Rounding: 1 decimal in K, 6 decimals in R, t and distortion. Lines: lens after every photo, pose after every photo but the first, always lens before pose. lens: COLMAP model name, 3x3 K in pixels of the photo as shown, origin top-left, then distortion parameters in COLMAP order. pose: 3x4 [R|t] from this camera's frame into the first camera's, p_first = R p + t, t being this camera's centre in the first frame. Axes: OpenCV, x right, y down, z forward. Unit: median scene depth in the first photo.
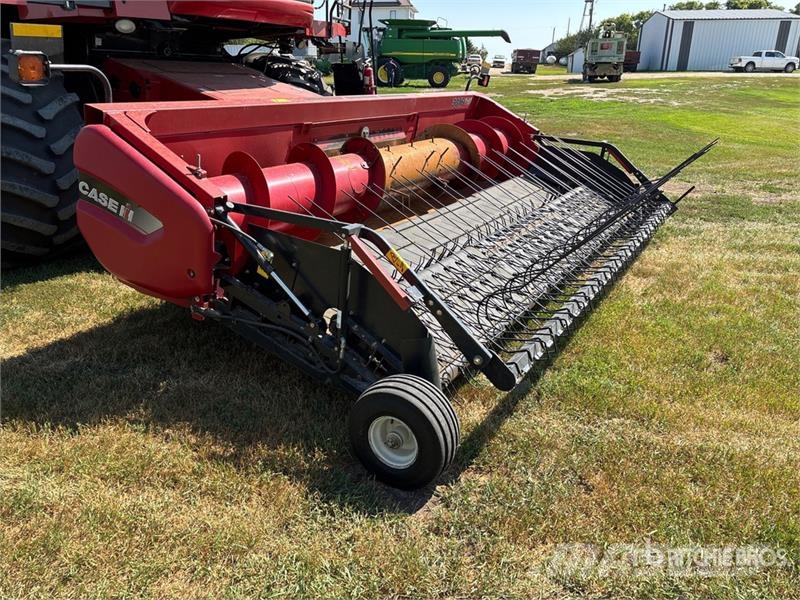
lens RADIAL K [[609.9, 0, 400.0], [0, 609.9, 300.0], [0, 0, 1]] dist [0.024955, -0.001709]
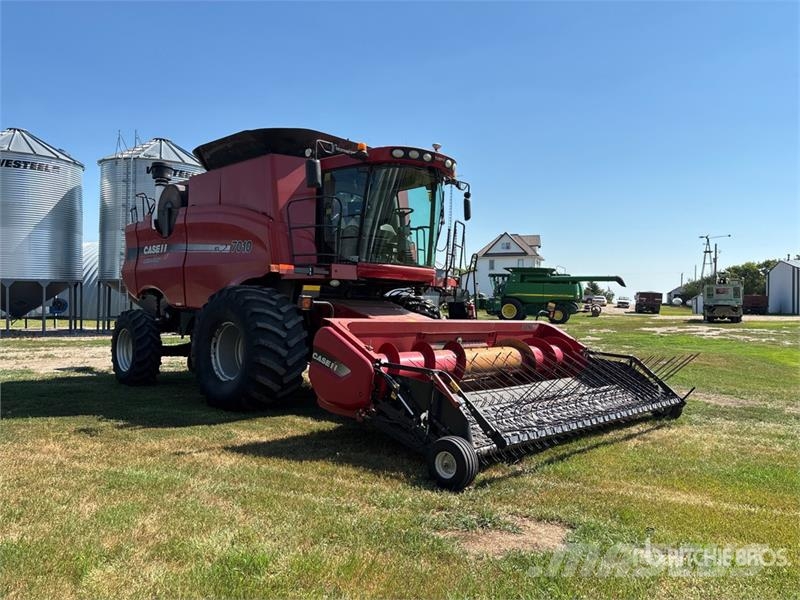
lens RADIAL K [[609.9, 0, 400.0], [0, 609.9, 300.0], [0, 0, 1]] dist [0.024955, -0.001709]
pose [[0.977439, 0.013772, -0.210767, 0.108764], [-0.089329, 0.931191, -0.353418, 0.183222], [0.191397, 0.364272, 0.911413, -0.478684]]
